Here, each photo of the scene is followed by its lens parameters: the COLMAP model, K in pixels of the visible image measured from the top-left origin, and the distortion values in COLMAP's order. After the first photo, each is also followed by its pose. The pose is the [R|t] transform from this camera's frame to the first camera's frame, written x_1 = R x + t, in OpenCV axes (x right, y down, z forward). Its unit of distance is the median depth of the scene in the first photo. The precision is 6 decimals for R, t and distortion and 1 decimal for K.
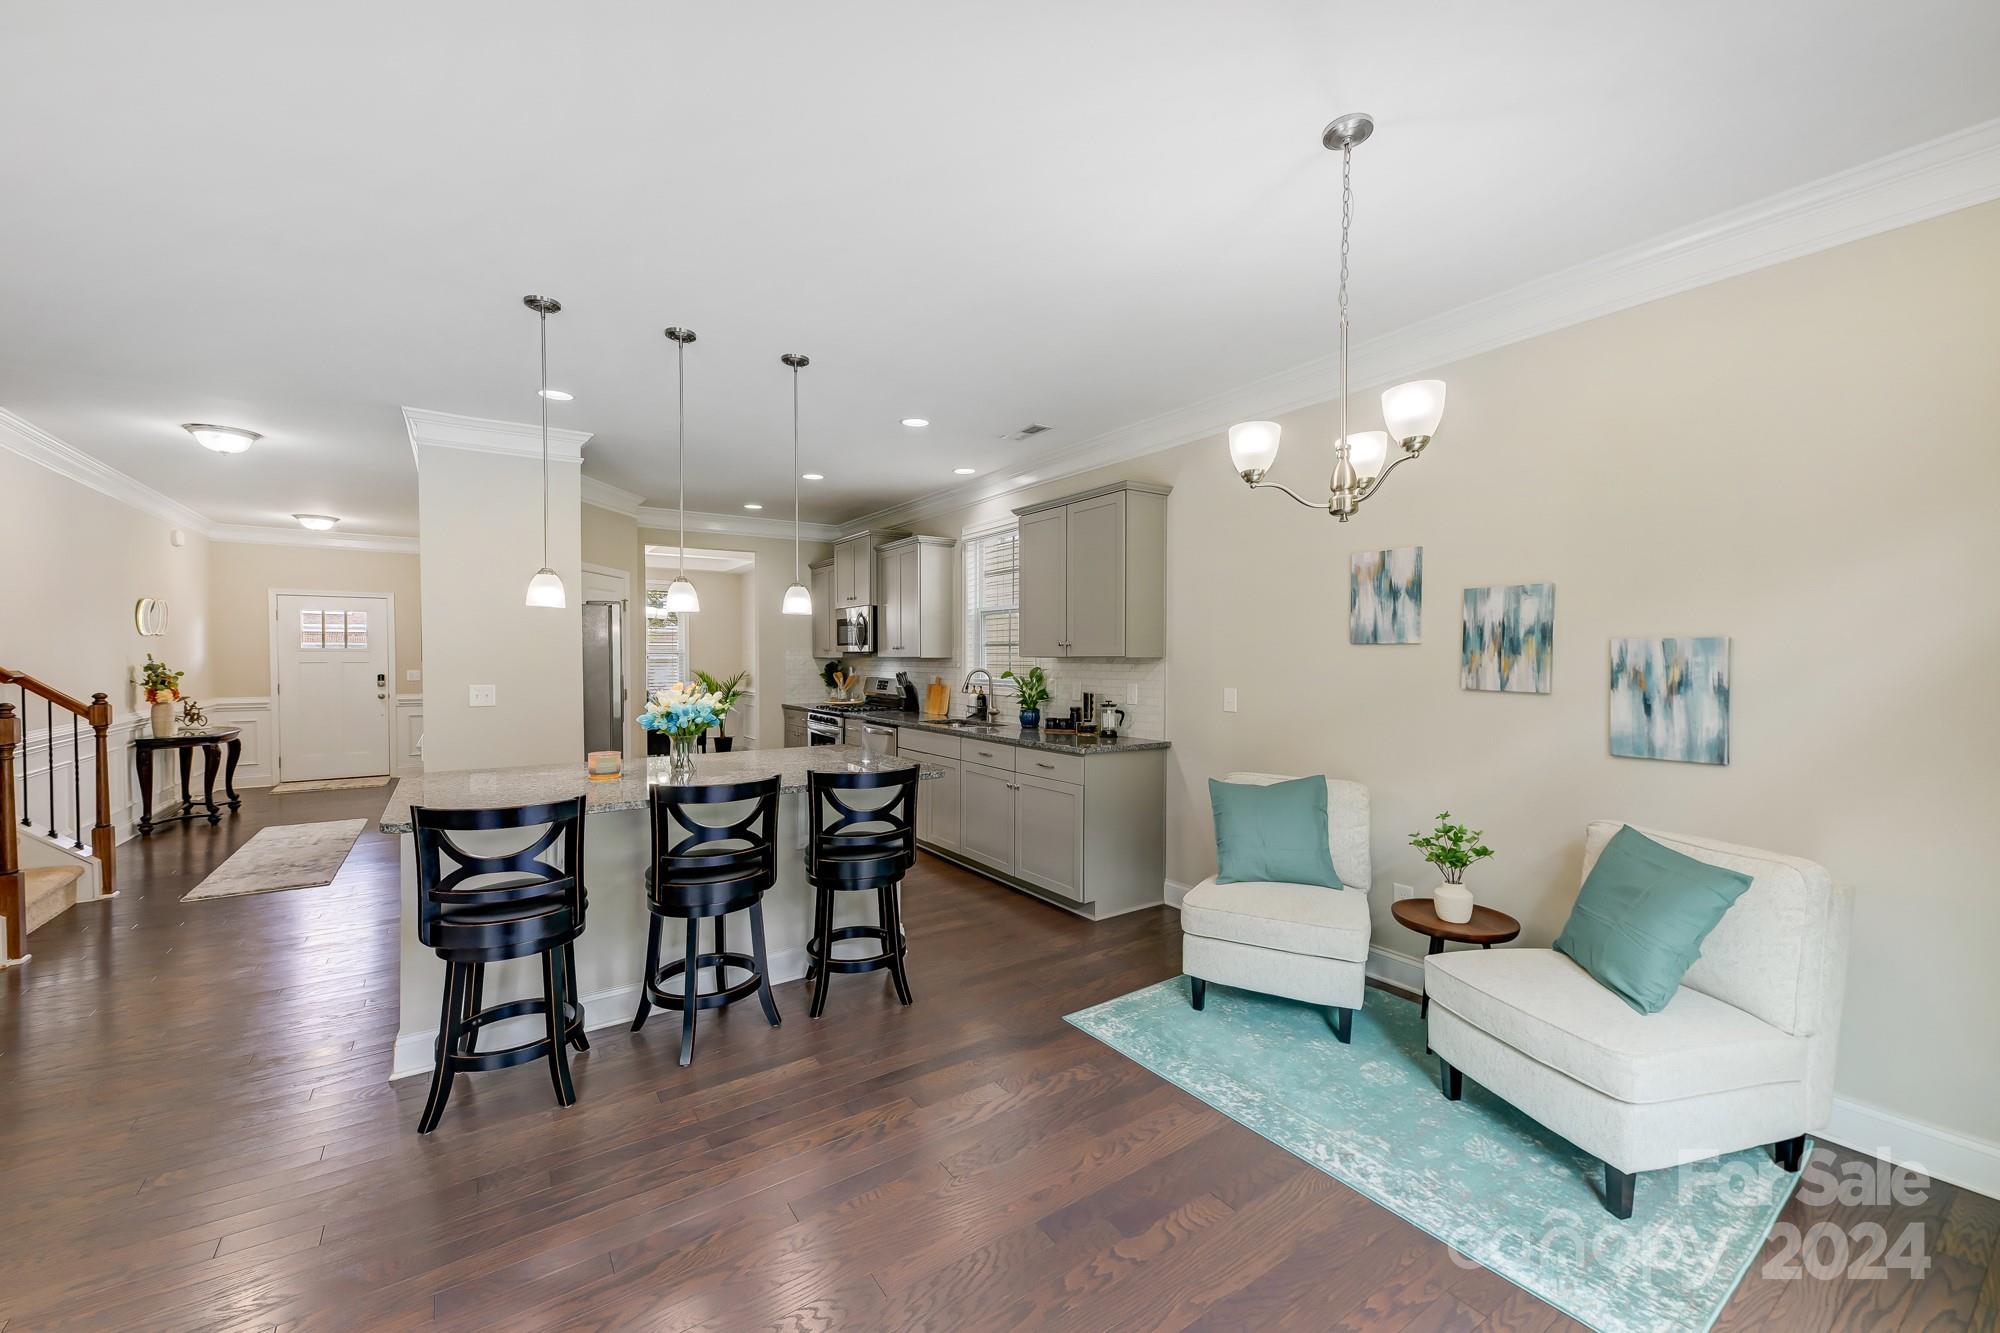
lens RADIAL K [[784.6, 0, 1003.0], [0, 784.6, 671.0], [0, 0, 1]] dist [0.038316, -0.014801]
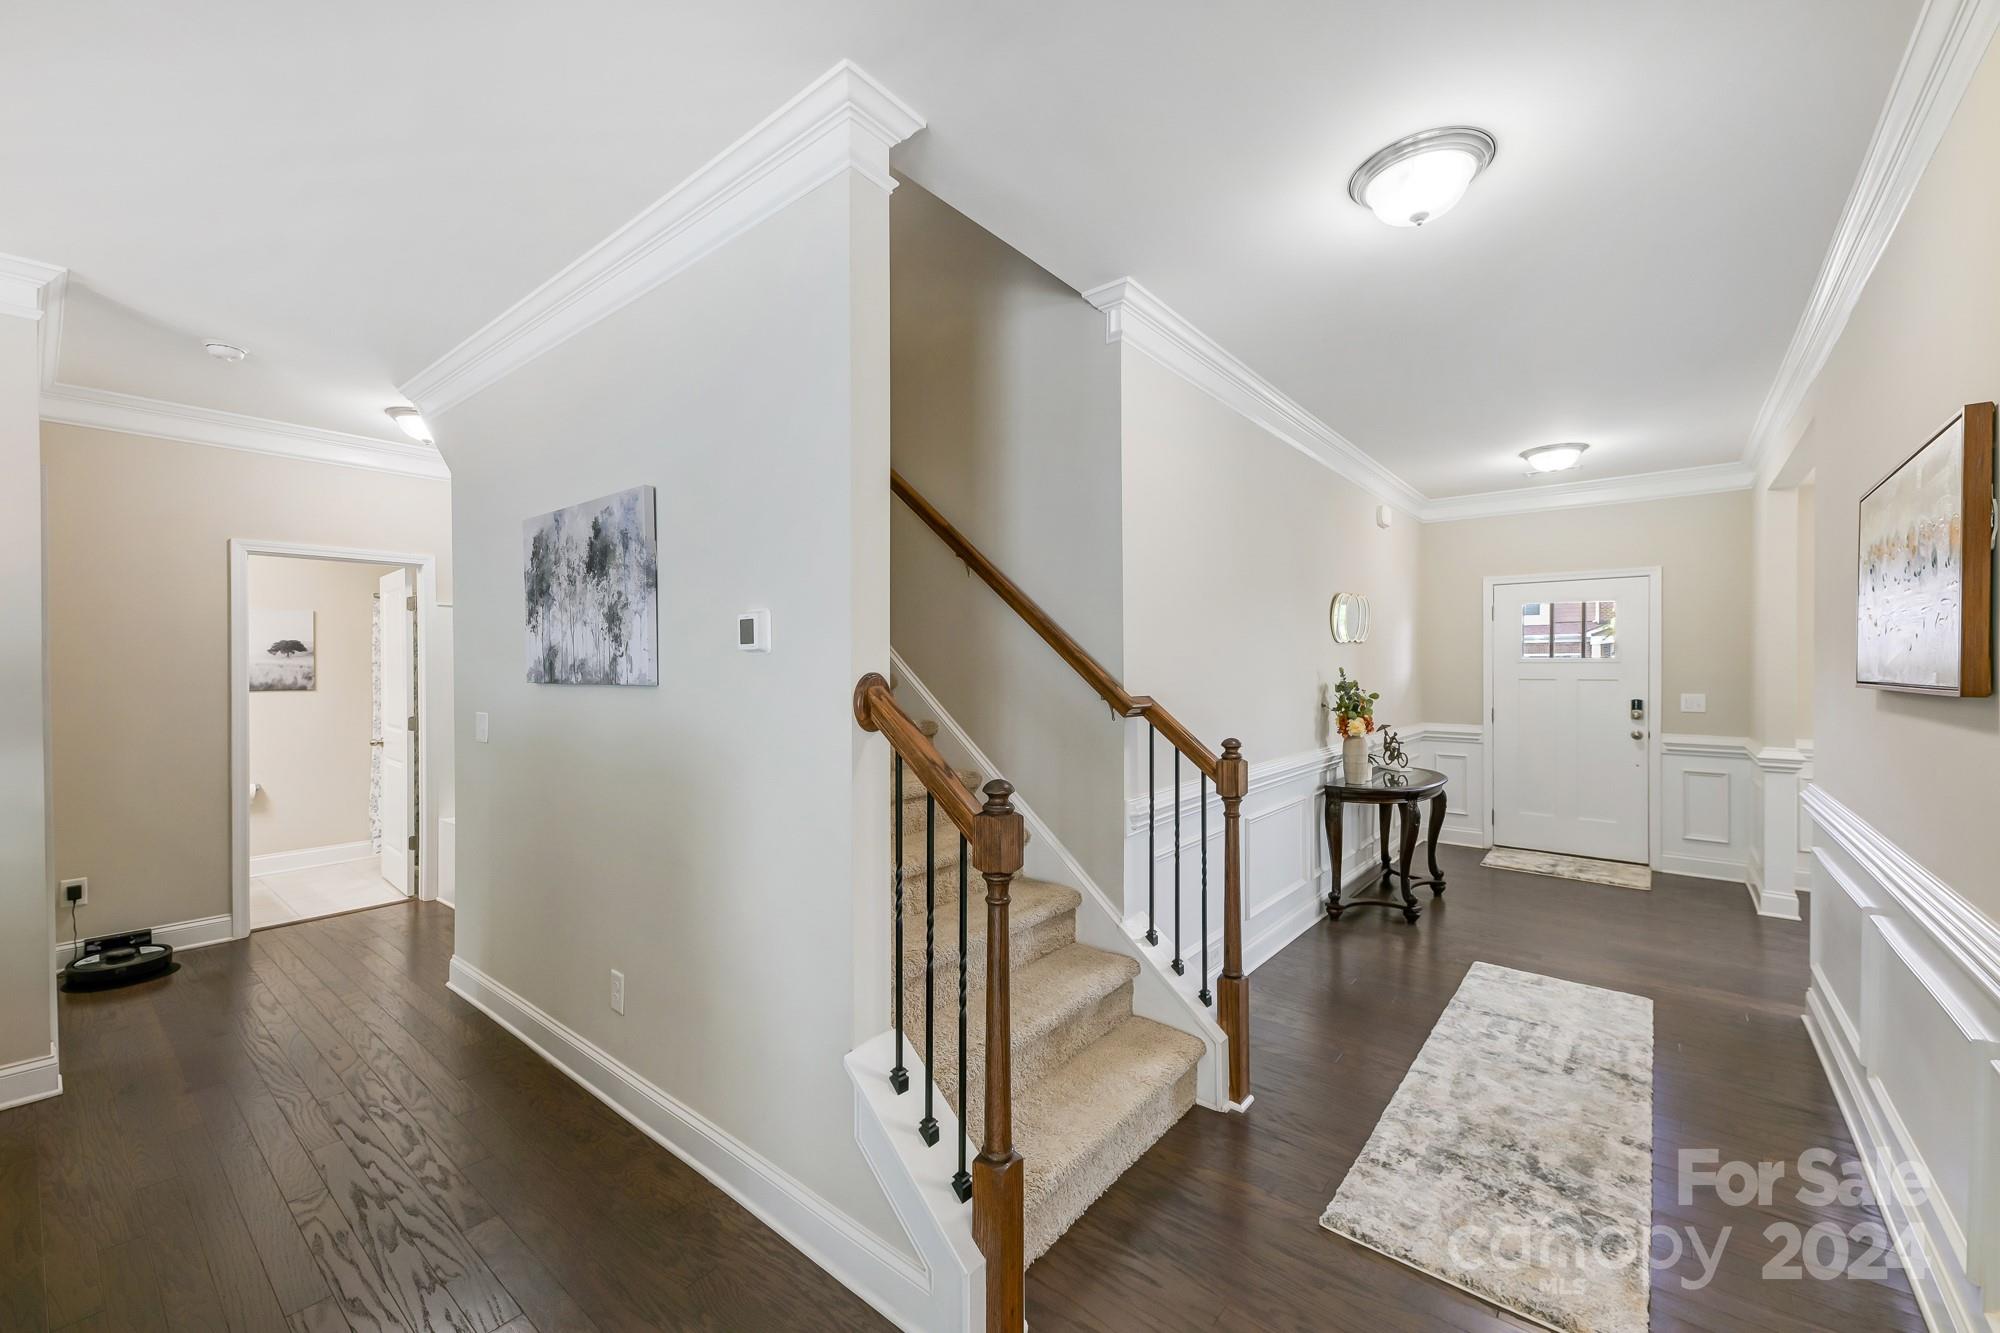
lens RADIAL K [[790.0, 0, 994.6], [0, 790.0, 669.9], [0, 0, 1]] dist [0.023305, -0.000457]
pose [[0.280601, 0.003585, -0.959818, -0.611692], [-0.017629, 0.999844, -0.001419, -0.017225], [0.959663, 0.017318, 0.280620, 0.658662]]
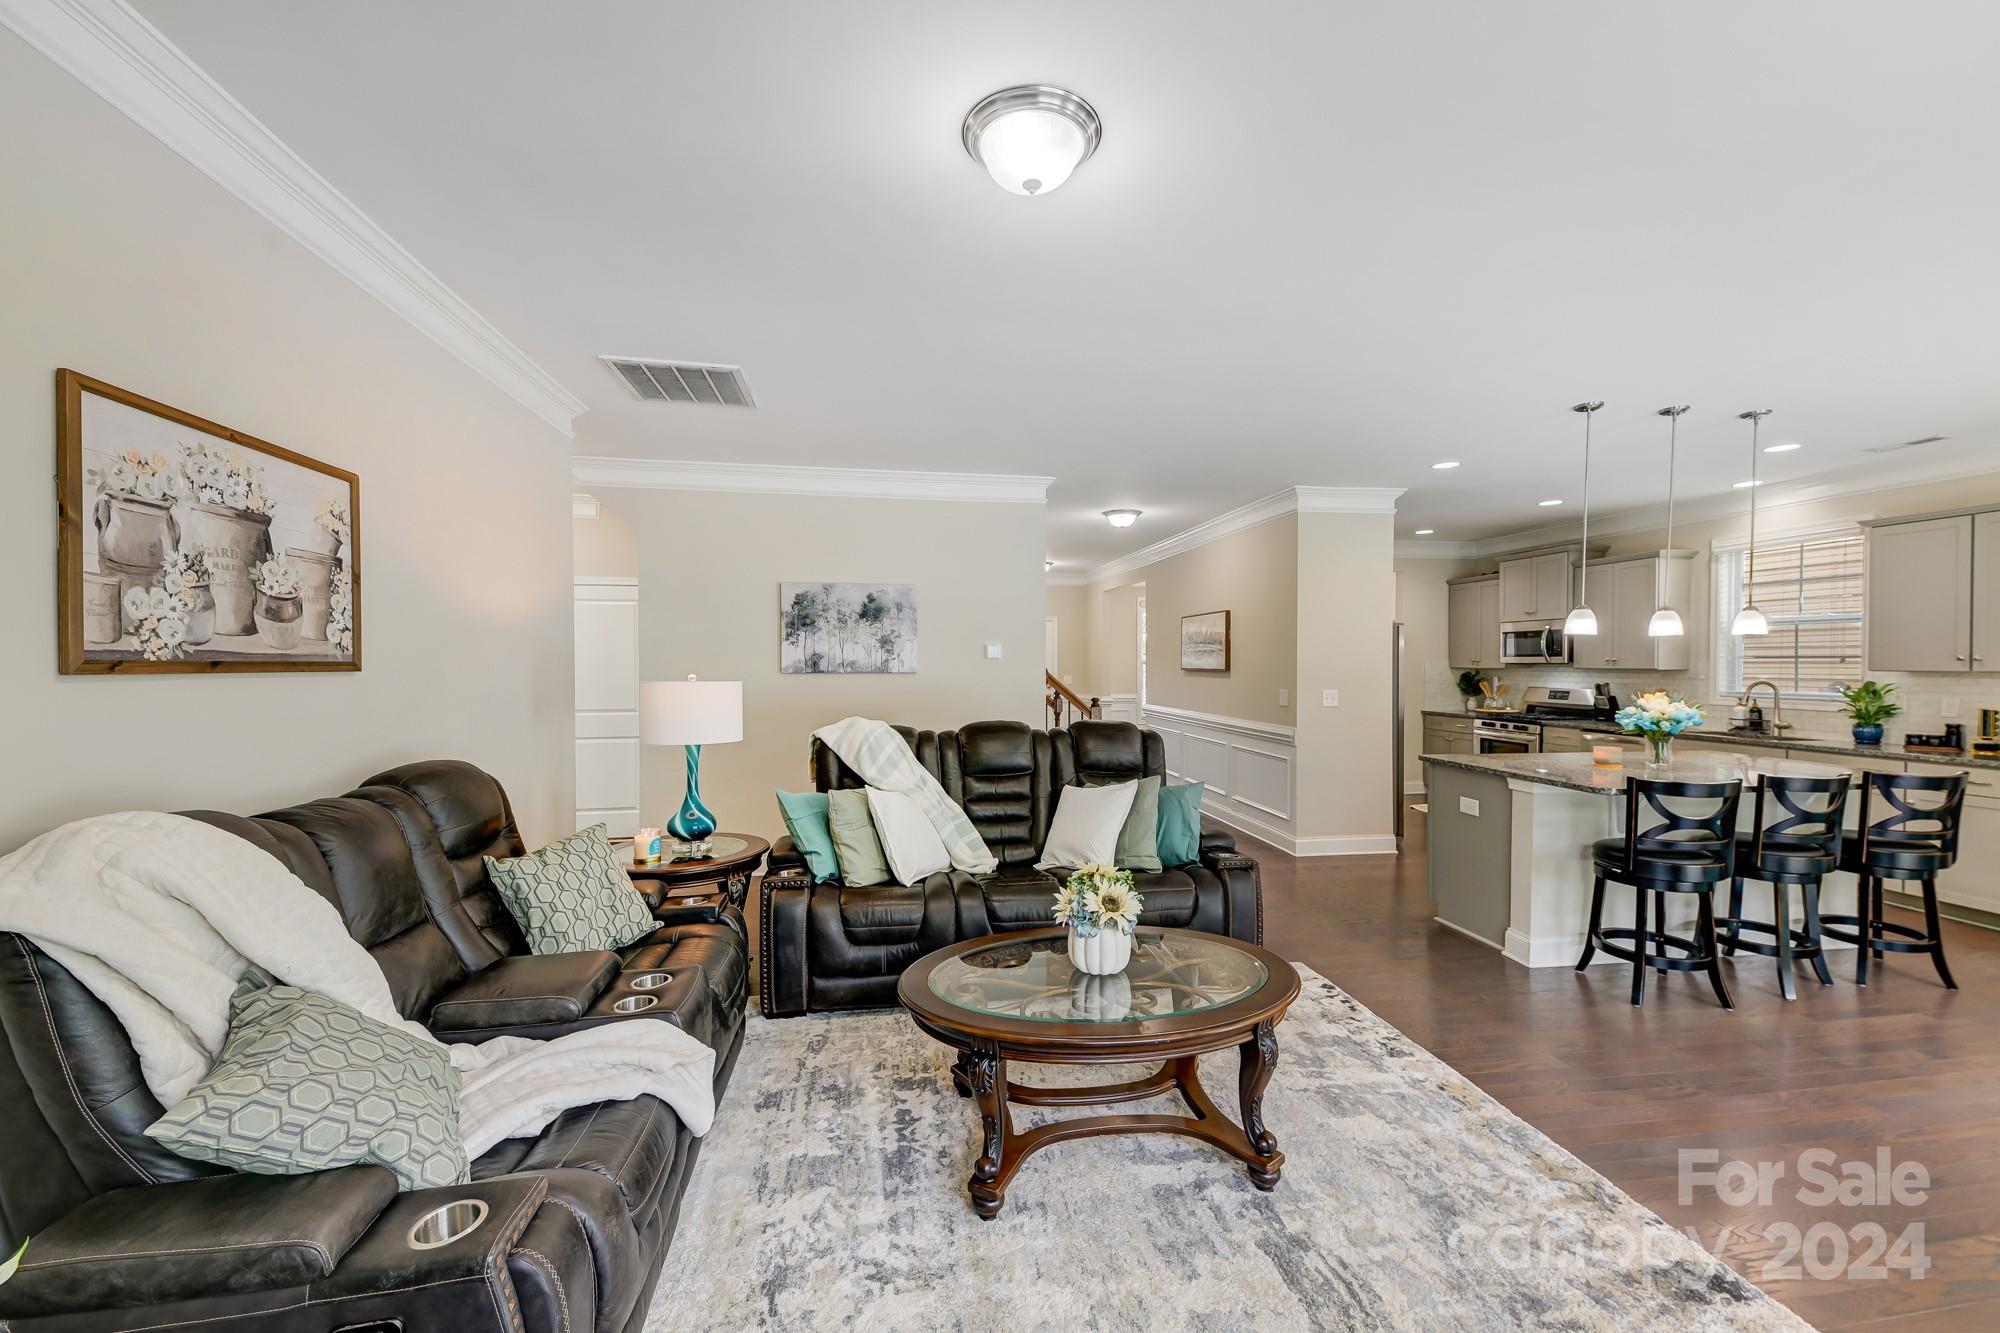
lens RADIAL K [[784.6, 0, 1003.0], [0, 784.6, 671.0], [0, 0, 1]] dist [0.038316, -0.014801]
pose [[0.906880, 0.006564, -0.421337, -0.564549], [-0.009888, 0.999935, -0.005705, -0.001367], [0.421272, 0.009339, 0.906886, -0.387454]]
